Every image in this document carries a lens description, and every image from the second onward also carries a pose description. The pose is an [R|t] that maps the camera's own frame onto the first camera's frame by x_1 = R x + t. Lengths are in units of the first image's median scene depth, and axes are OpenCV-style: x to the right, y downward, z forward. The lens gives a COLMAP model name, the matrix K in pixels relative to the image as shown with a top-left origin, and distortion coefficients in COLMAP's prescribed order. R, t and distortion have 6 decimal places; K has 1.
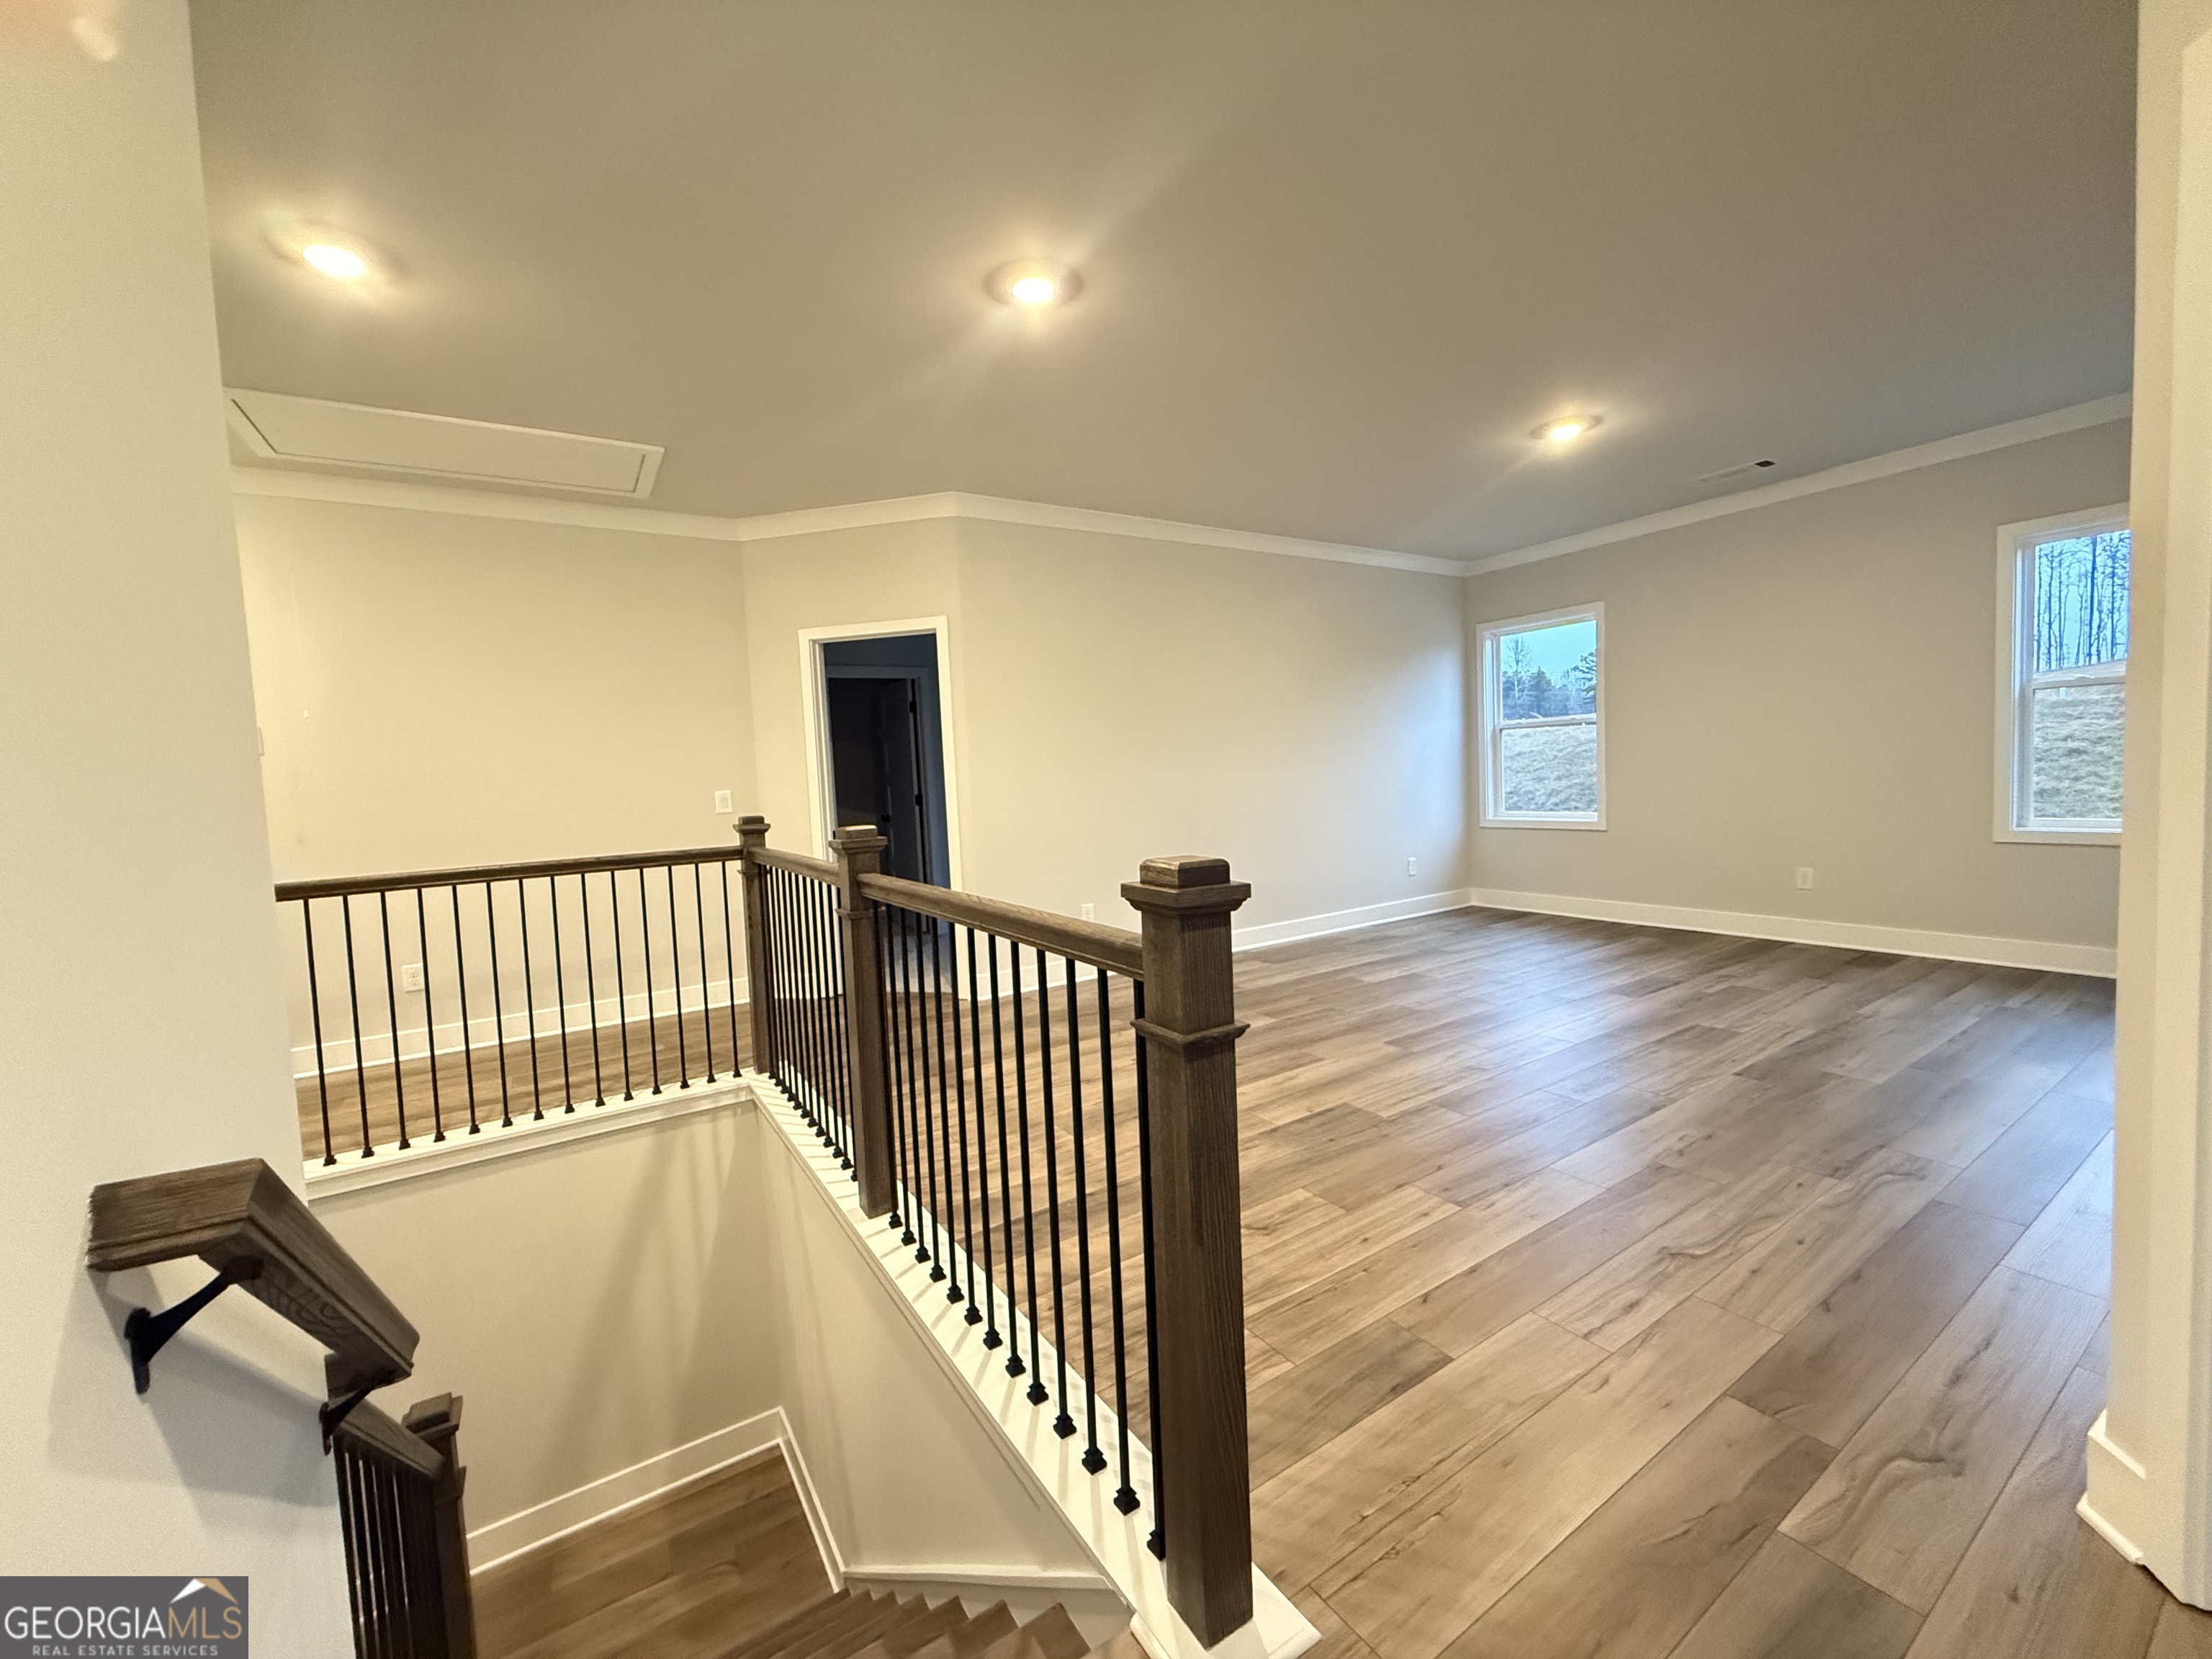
lens RADIAL K [[880.3, 0, 1112.5], [0, 880.3, 822.3], [0, 0, 1]] dist [-0.000236, 0.000297]
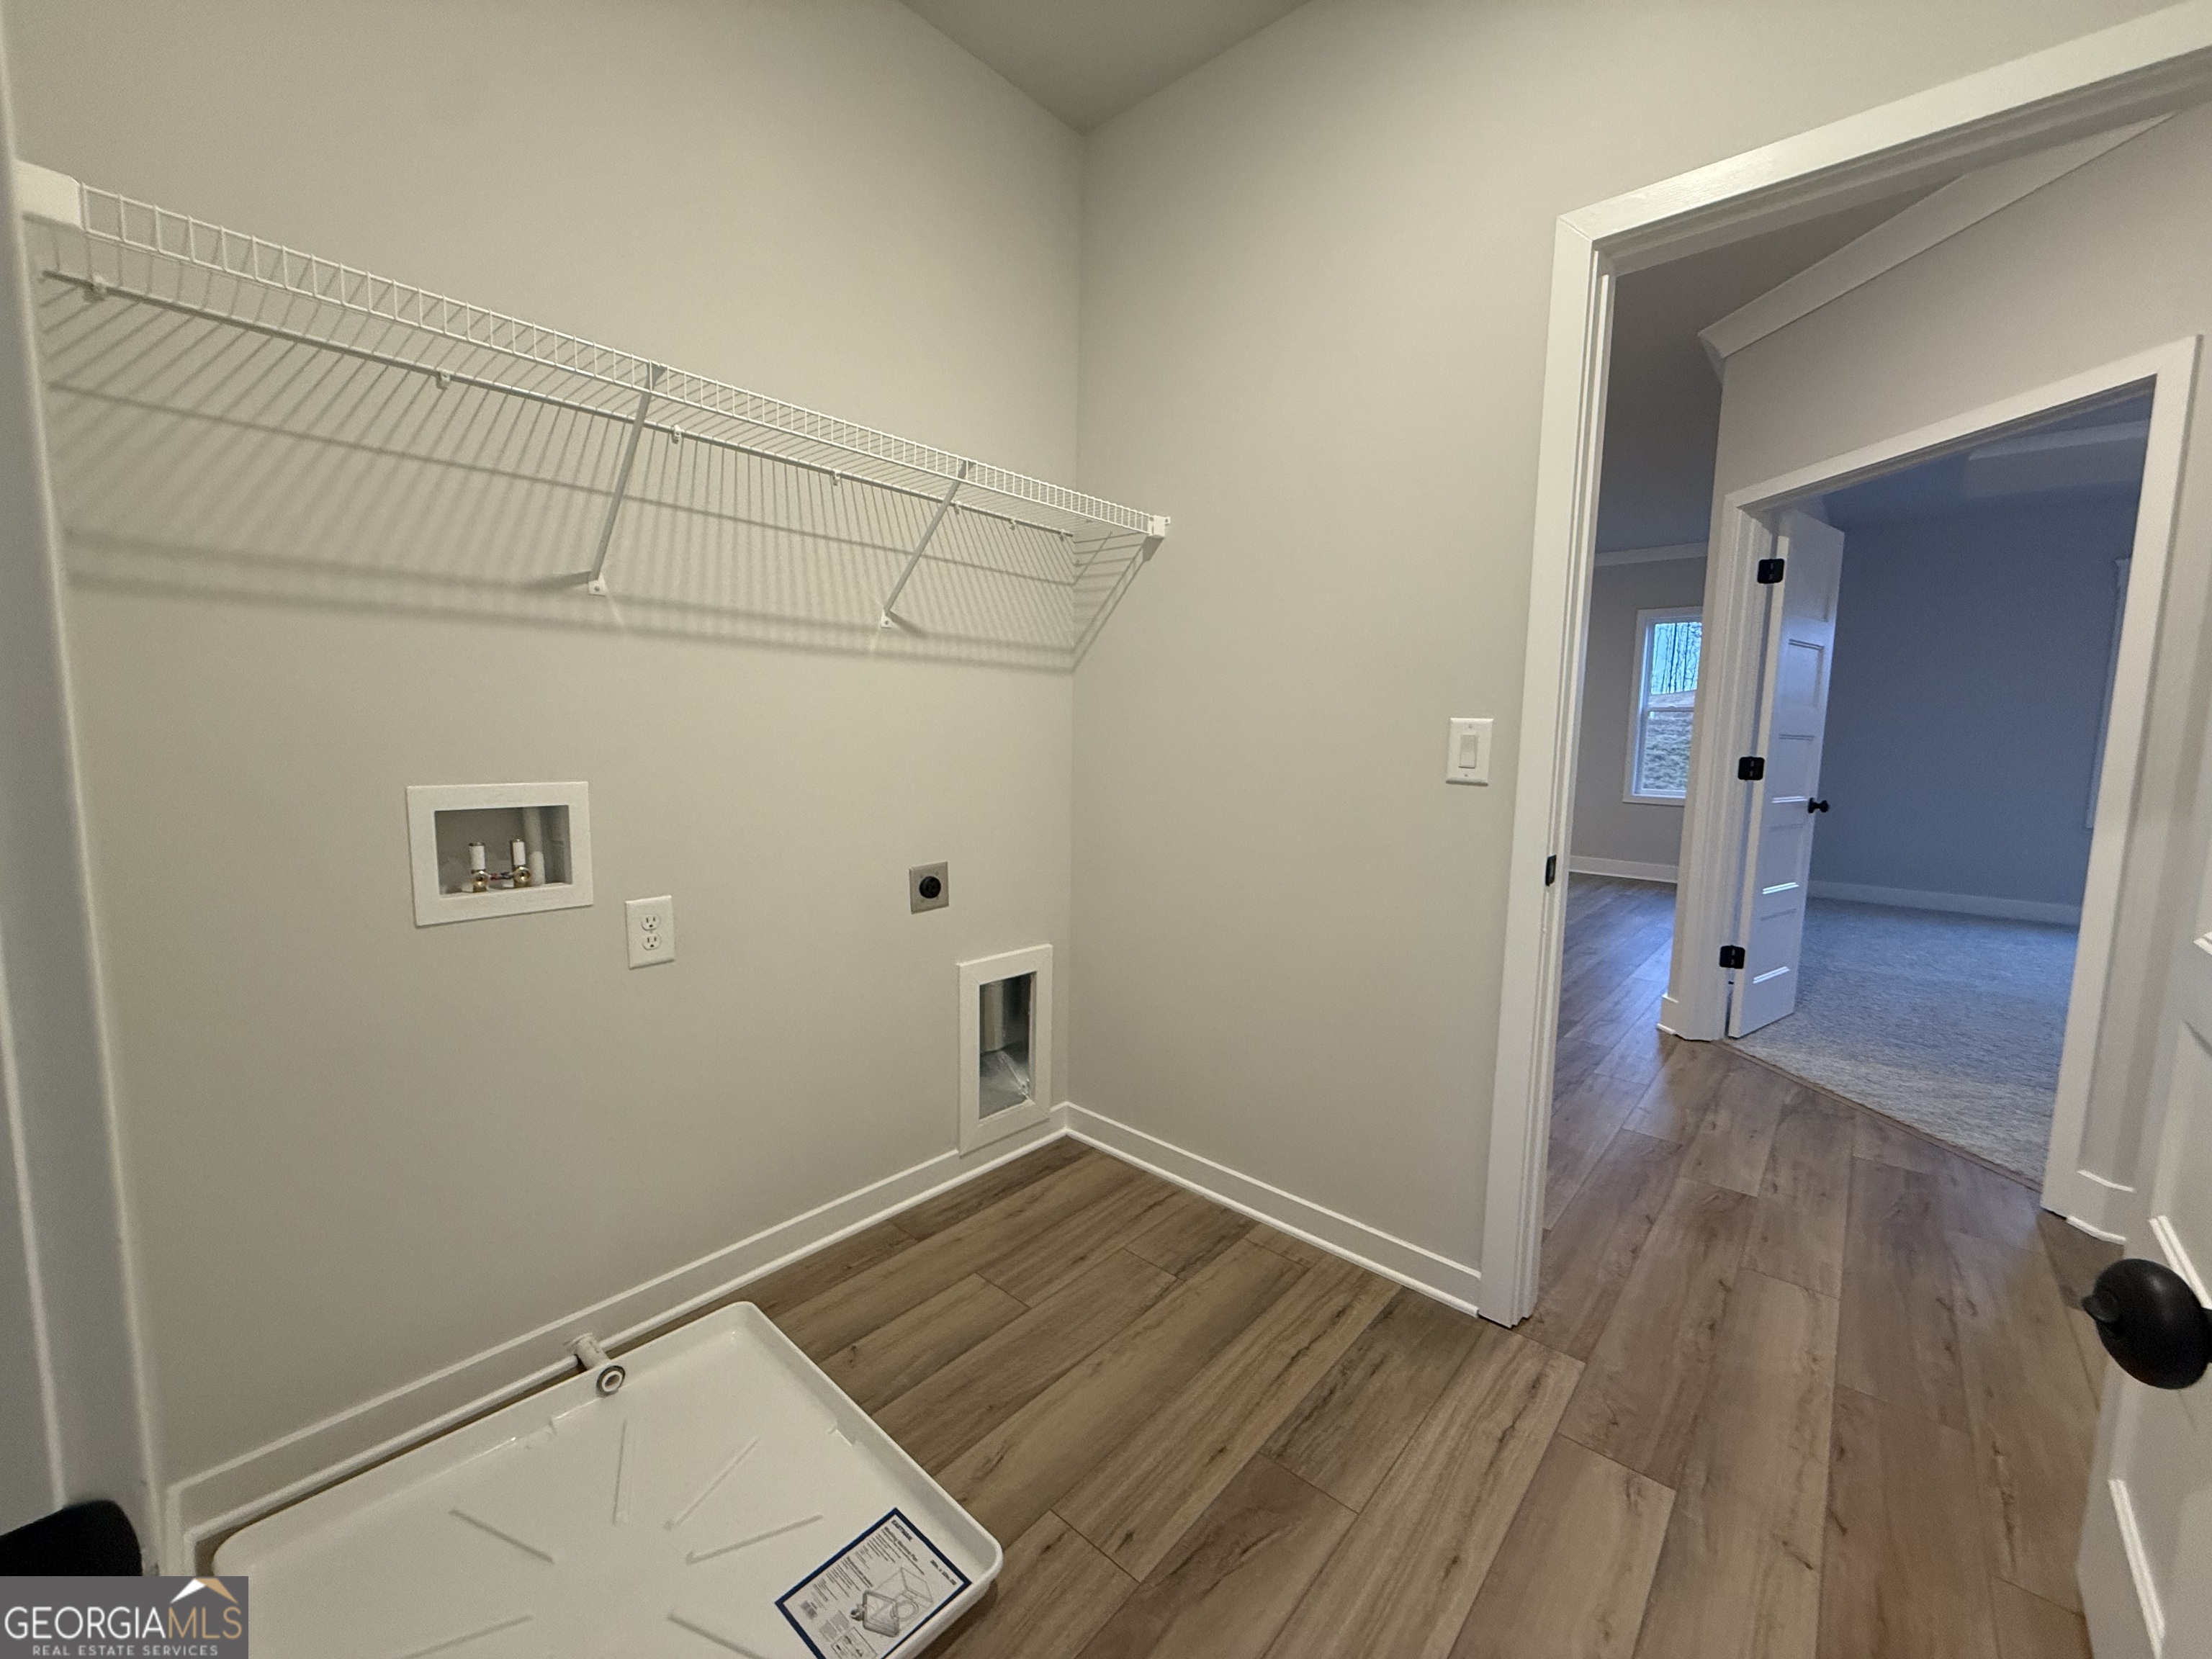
lens RADIAL K [[880.3, 0, 1098.1], [0, 880.3, 829.1], [0, 0, 1]] dist [-0.000236, 0.000297]
pose [[0.962949, 0.033345, 0.267615, -0.419674], [-0.046058, 0.998082, 0.041370, 0.054432], [-0.265723, -0.052163, 0.962637, -0.358458]]
